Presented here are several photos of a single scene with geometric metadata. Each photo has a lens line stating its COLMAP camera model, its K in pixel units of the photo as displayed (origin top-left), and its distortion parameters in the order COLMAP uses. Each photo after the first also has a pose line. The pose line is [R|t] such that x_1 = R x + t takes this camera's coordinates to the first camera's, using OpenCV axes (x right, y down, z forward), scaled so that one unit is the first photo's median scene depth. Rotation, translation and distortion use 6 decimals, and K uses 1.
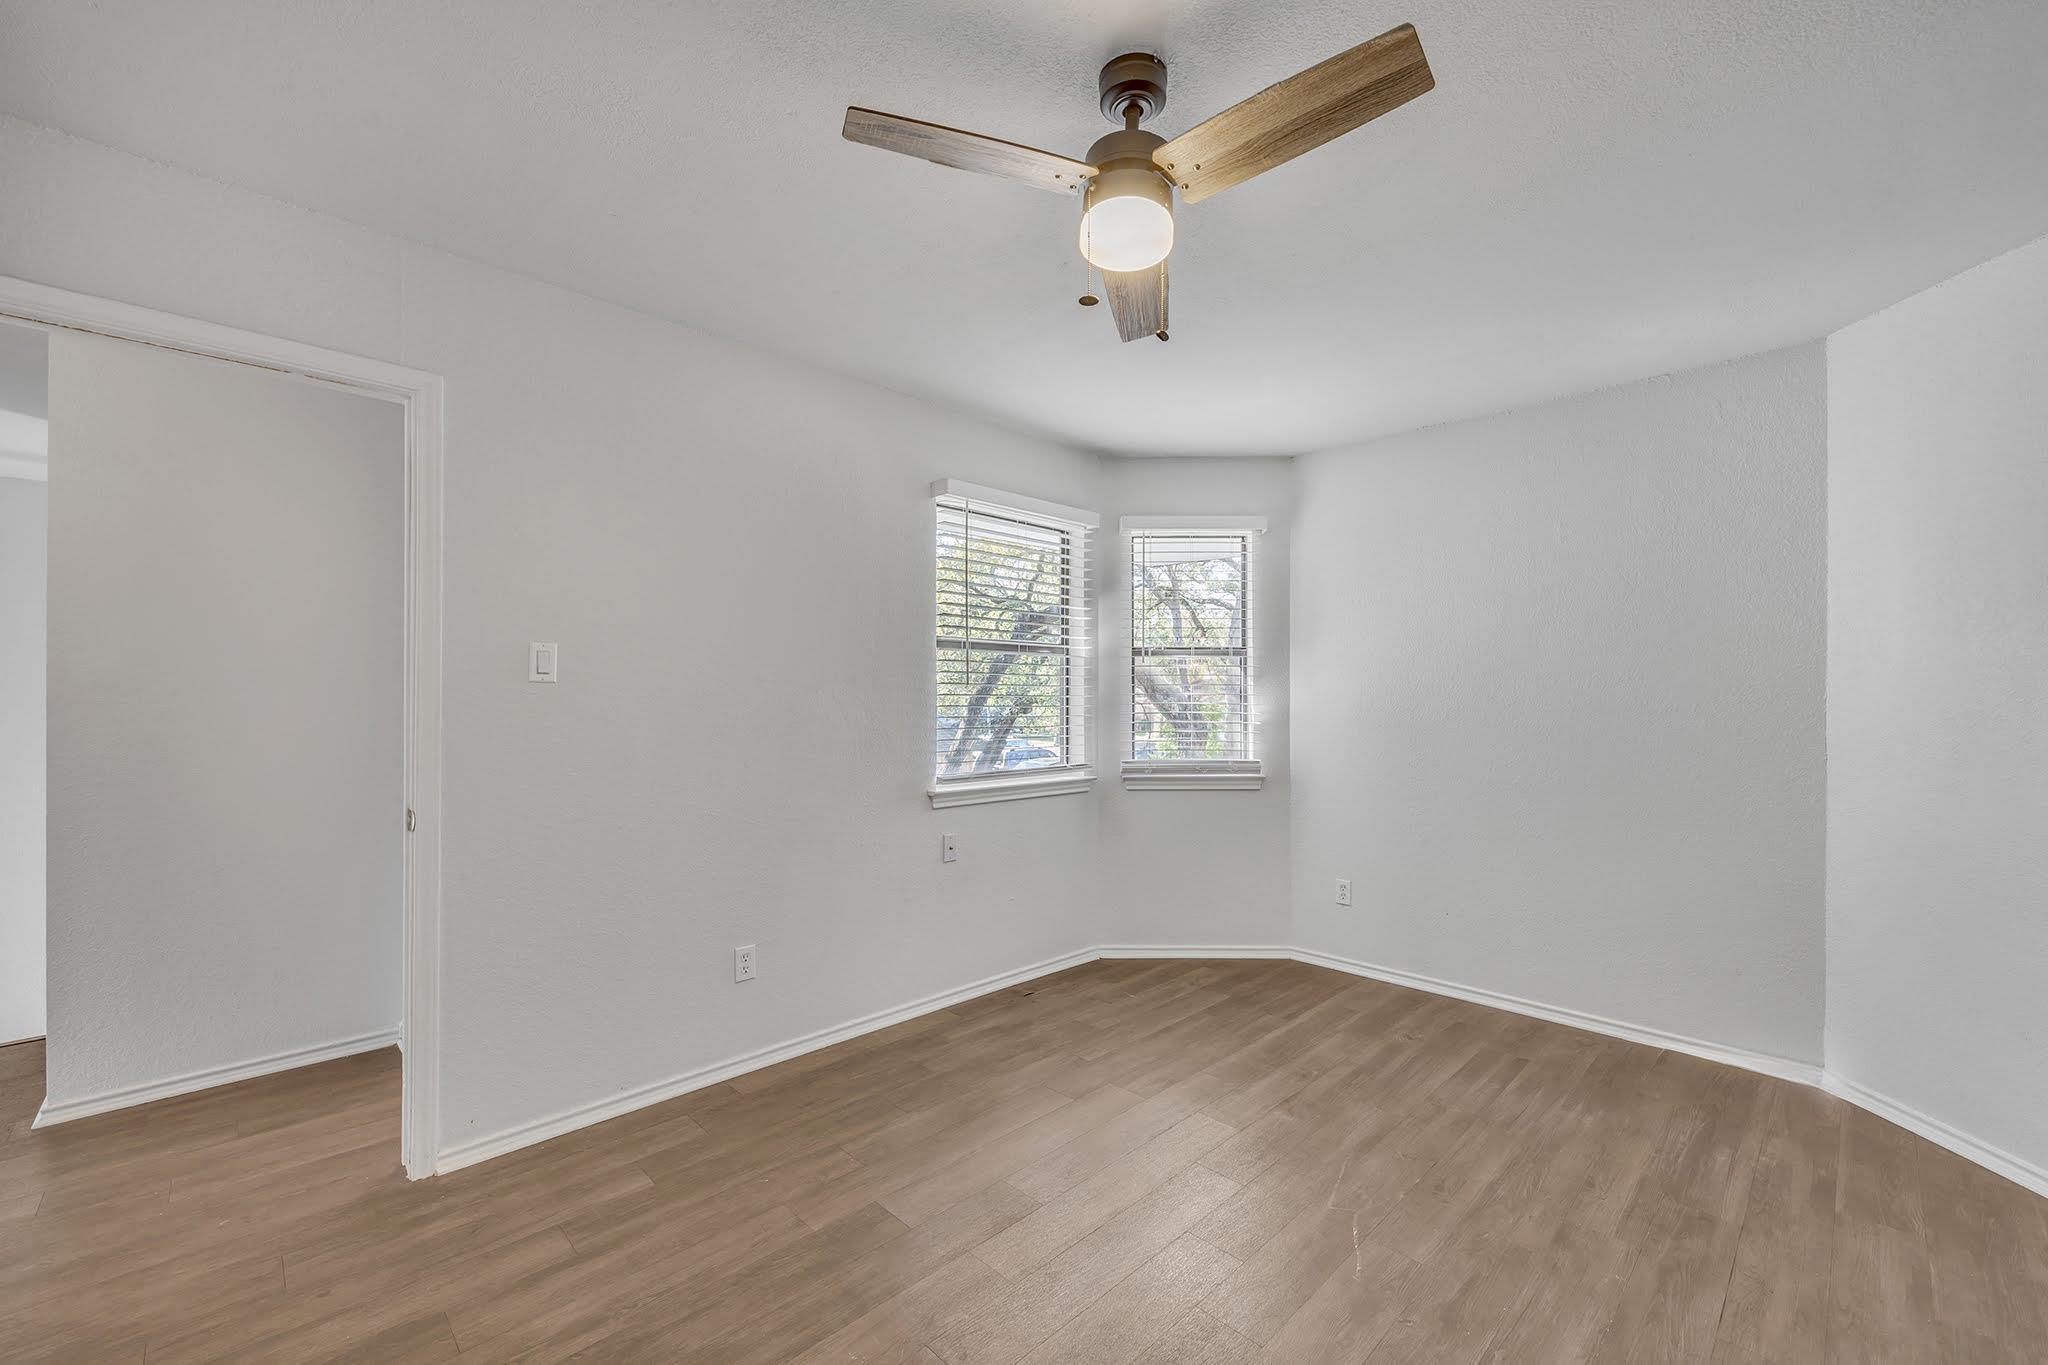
lens RADIAL K [[823.8, 0, 1033.9], [0, 823.8, 692.4], [0, 0, 1]] dist [-0.002587, -0.000400]
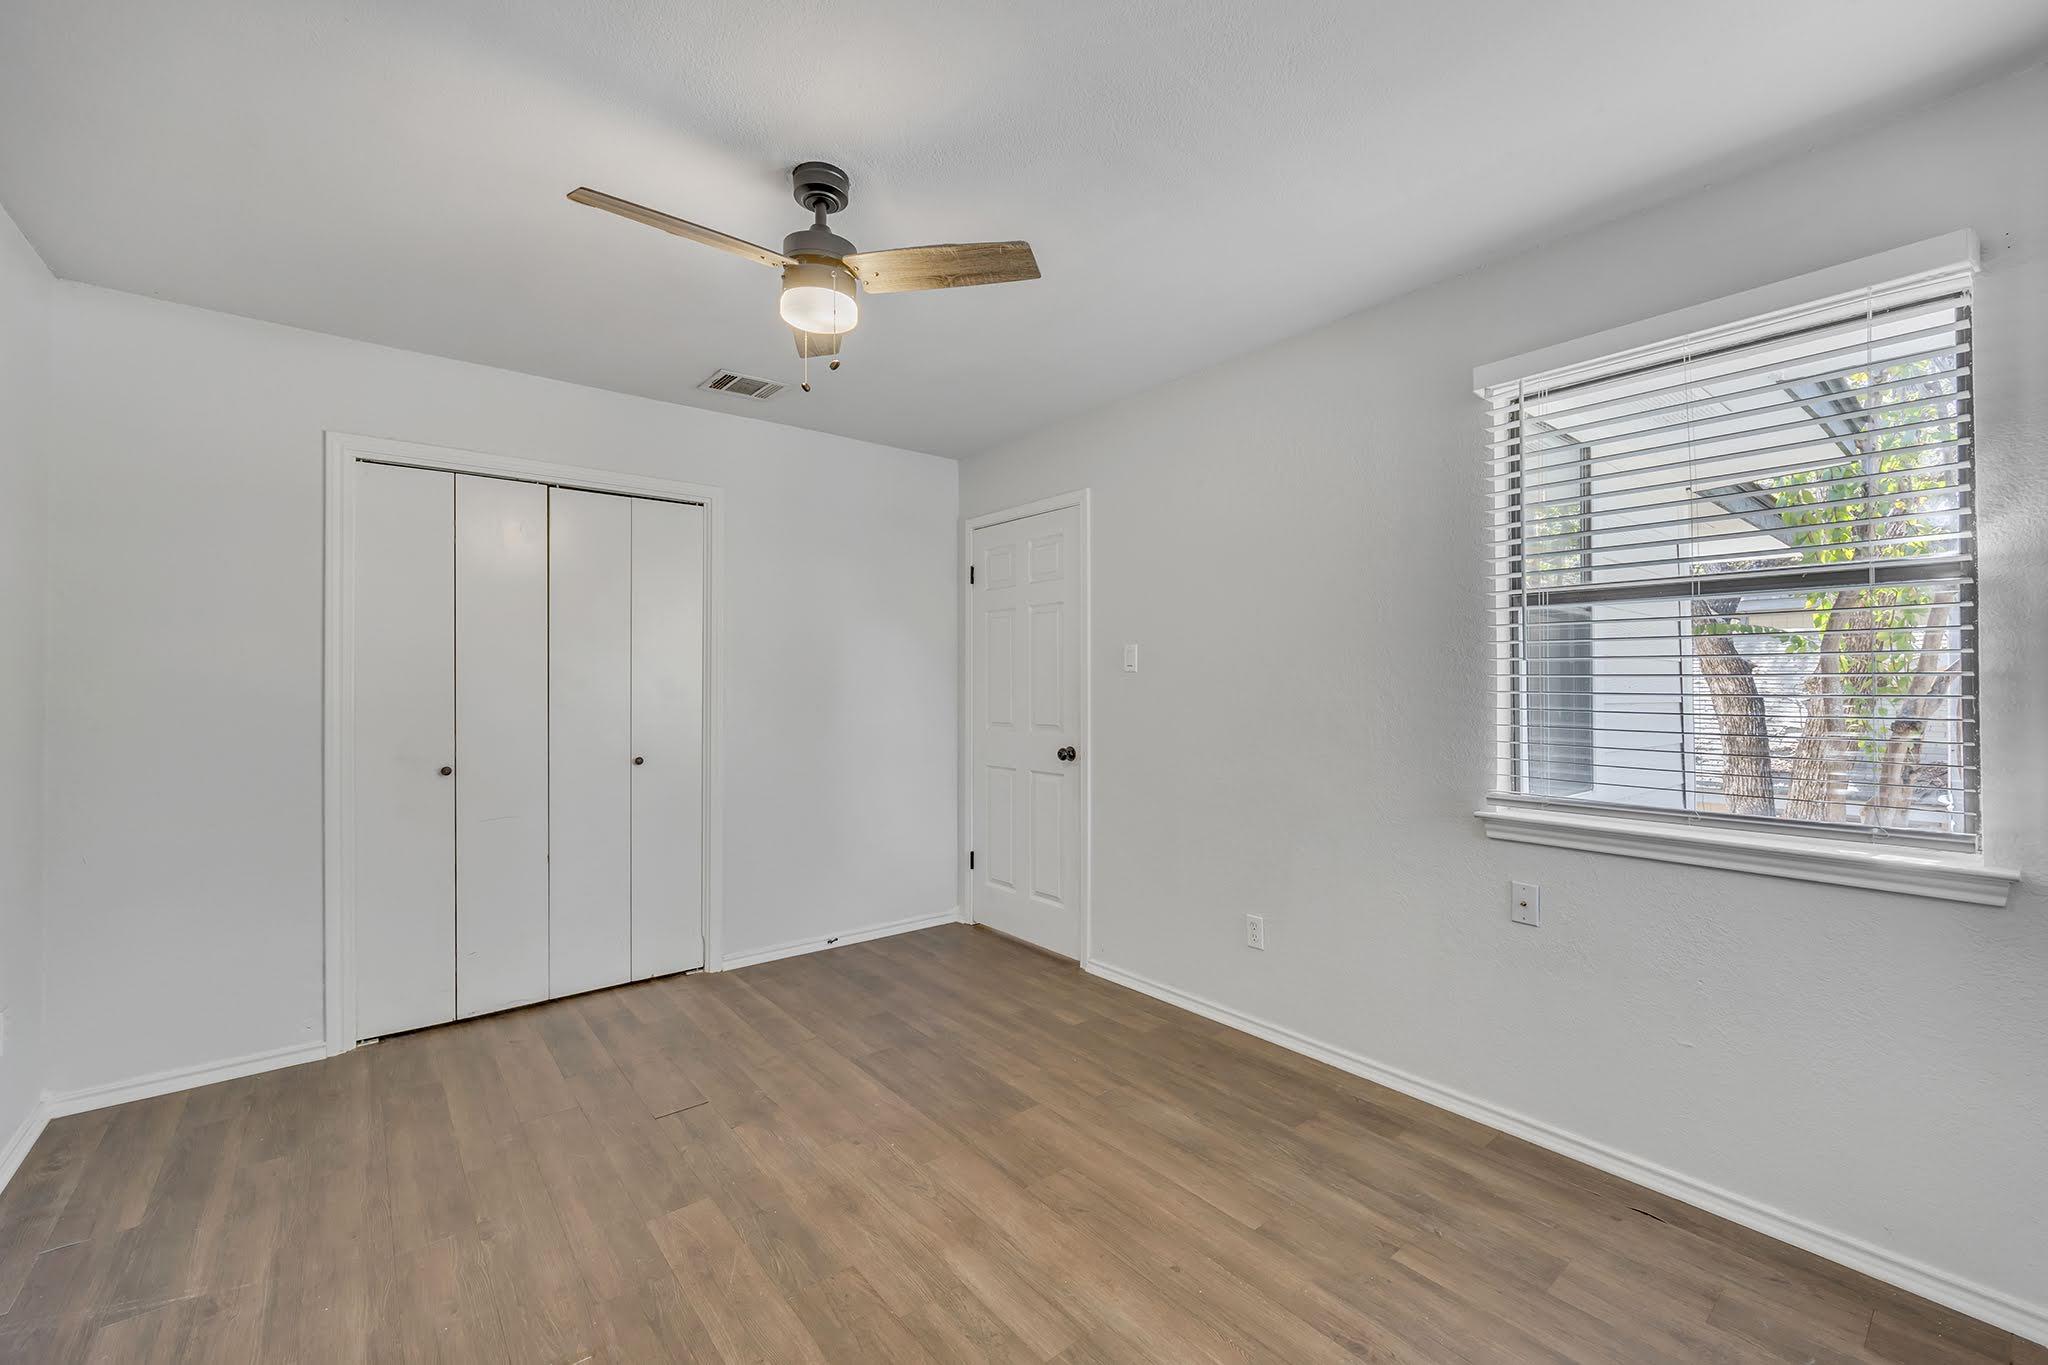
lens RADIAL K [[823.8, 0, 1017.4], [0, 823.8, 685.5], [0, 0, 1]] dist [-0.002587, -0.000400]
pose [[-0.101235, -0.002444, -0.994860, 0.658102], [0.012108, 0.999920, -0.003688, 0.009397], [0.994789, -0.012419, -0.101197, 0.718226]]
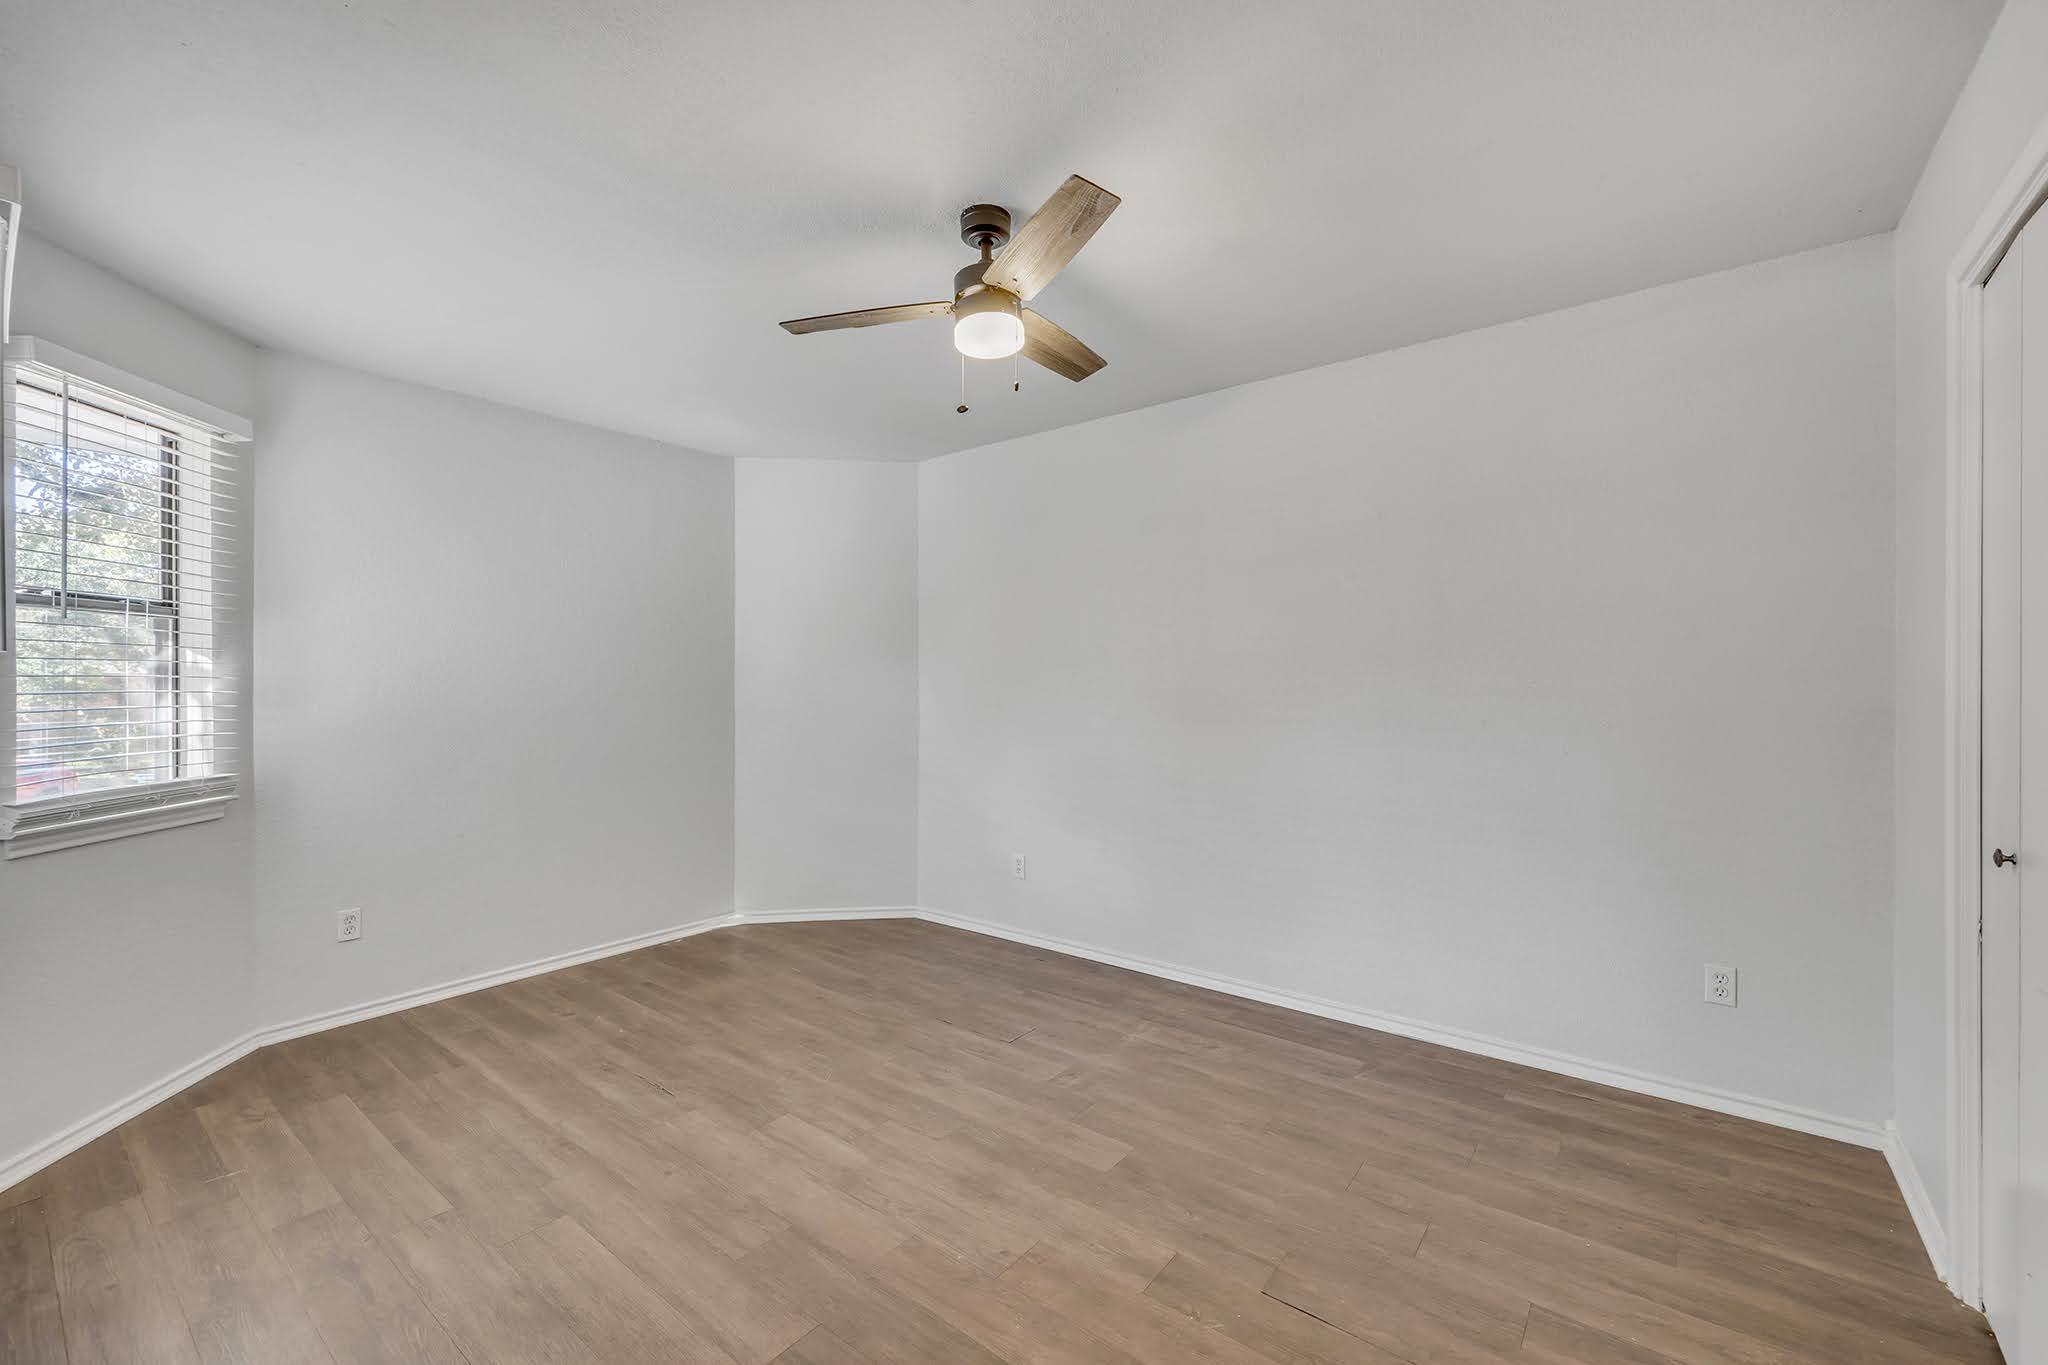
lens RADIAL K [[823.8, 0, 1019.9], [0, 823.8, 681.5], [0, 0, 1]] dist [-0.002587, -0.000400]
pose [[-0.124408, 0.001914, 0.992229, -0.618210], [-0.007644, 0.999967, -0.002888, 0.004653], [-0.992202, -0.007944, -0.124389, 0.565404]]
